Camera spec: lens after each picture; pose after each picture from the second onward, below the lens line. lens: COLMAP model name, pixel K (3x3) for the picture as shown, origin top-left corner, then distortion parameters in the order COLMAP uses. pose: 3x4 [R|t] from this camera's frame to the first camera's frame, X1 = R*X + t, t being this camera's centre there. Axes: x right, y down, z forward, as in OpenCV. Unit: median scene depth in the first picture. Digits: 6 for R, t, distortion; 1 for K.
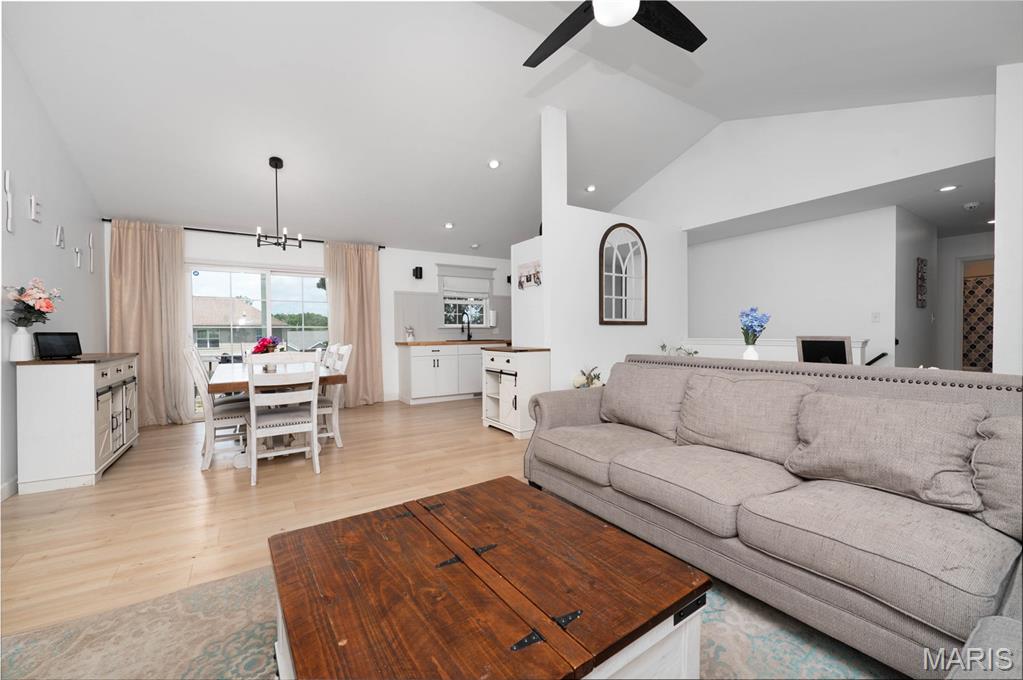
lens RADIAL K [[416.0, 0, 503.6], [0, 416.0, 337.4], [0, 0, 1]] dist [0.000096, -0.000397]
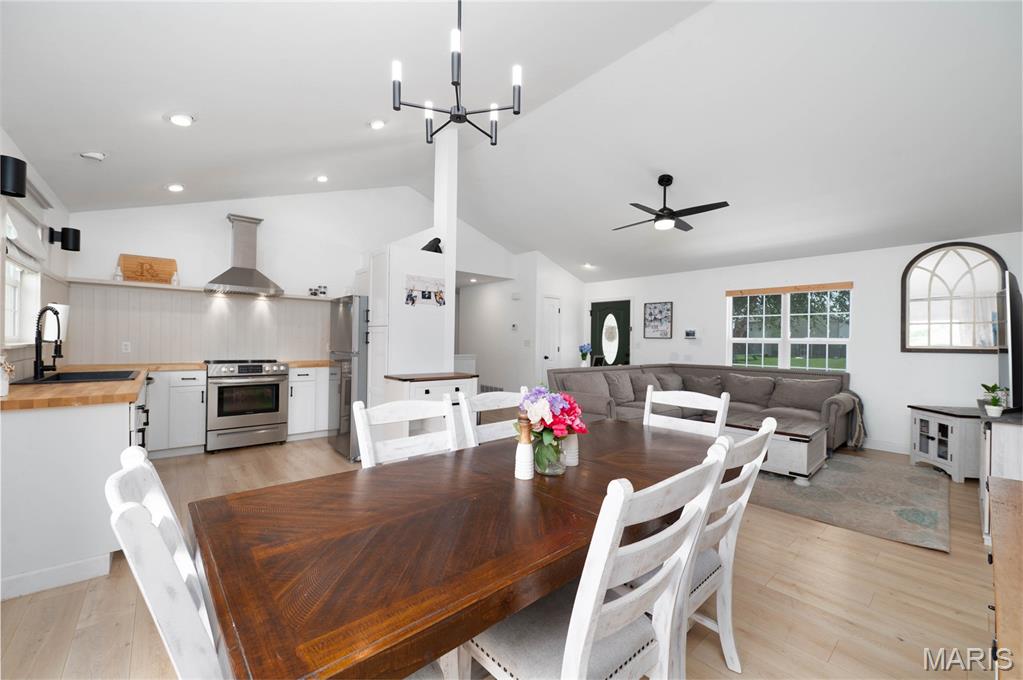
lens RADIAL K [[416.0, 0, 514.9], [0, 416.0, 340.0], [0, 0, 1]] dist [0.000096, -0.000397]
pose [[-0.181359, 0.005322, 0.983403, -1.505865], [-0.001511, 0.999983, -0.005690, -0.076860], [-0.983416, -0.002518, -0.181347, 1.764579]]
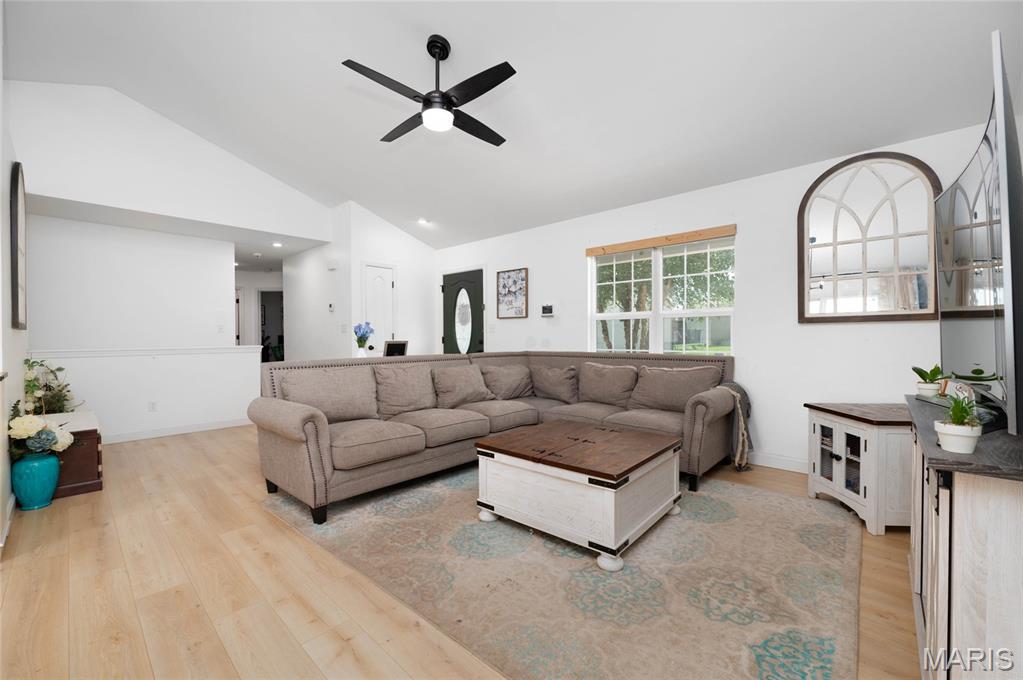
lens RADIAL K [[416.0, 0, 519.9], [0, 416.0, 340.2], [0, 0, 1]] dist [0.000096, -0.000397]
pose [[-0.286553, -0.000951, 0.958064, -0.938803], [0.017805, 0.999822, 0.006318, -0.006310], [-0.957899, 0.018869, -0.286485, 0.873742]]
